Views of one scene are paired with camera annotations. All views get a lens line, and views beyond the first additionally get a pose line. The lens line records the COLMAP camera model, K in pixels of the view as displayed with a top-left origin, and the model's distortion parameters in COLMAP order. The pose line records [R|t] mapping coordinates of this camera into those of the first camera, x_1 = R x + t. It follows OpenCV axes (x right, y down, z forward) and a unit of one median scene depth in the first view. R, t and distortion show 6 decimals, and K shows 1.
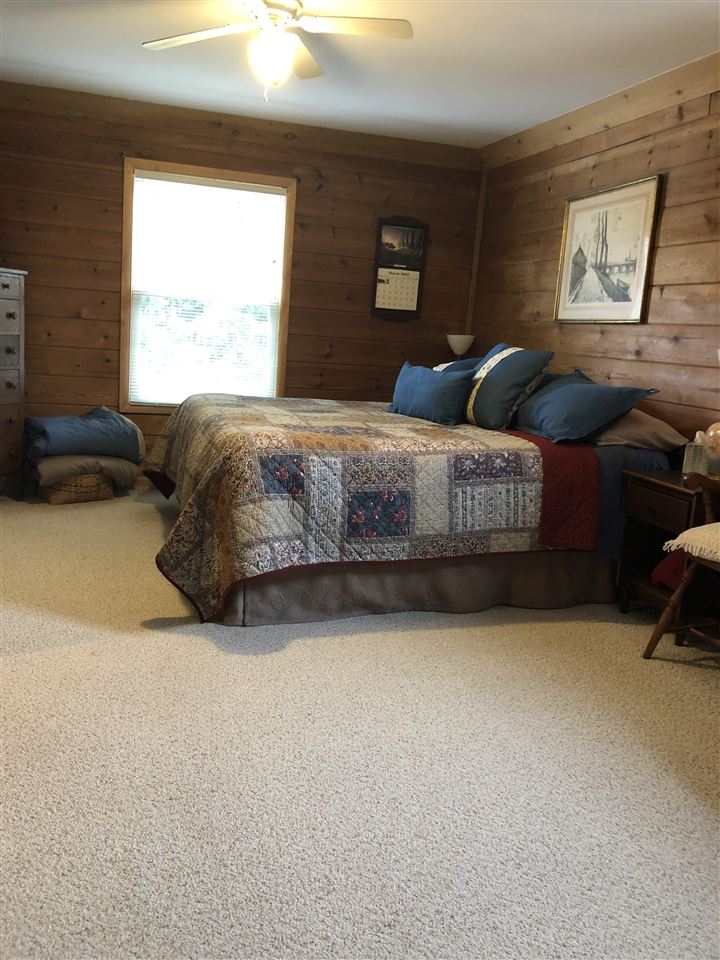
lens RADIAL K [[785.4, 0, 360.0], [0, 785.4, 480.0], [0, 0, 1]] dist [0.041940, -0.066371]
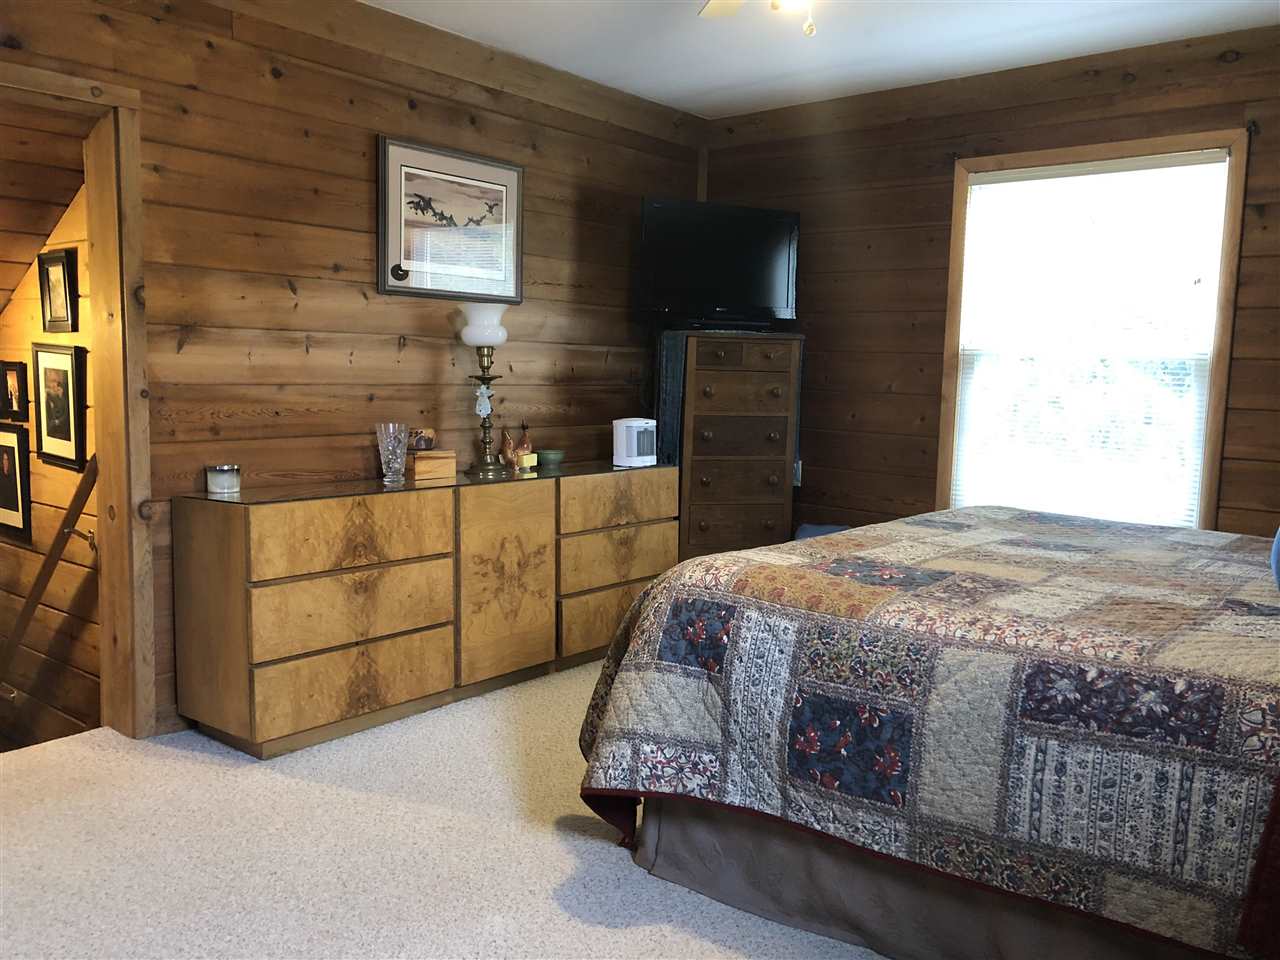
lens RADIAL K [[1047.3, 0, 640.0], [0, 1047.3, 480.0], [0, 0, 1]] dist [0.041940, -0.066371]
pose [[0.543923, 0.038320, -0.838259, 0.499495], [-0.149604, 0.987381, -0.051937, -0.069063], [0.825691, 0.153657, 0.542792, 0.485968]]
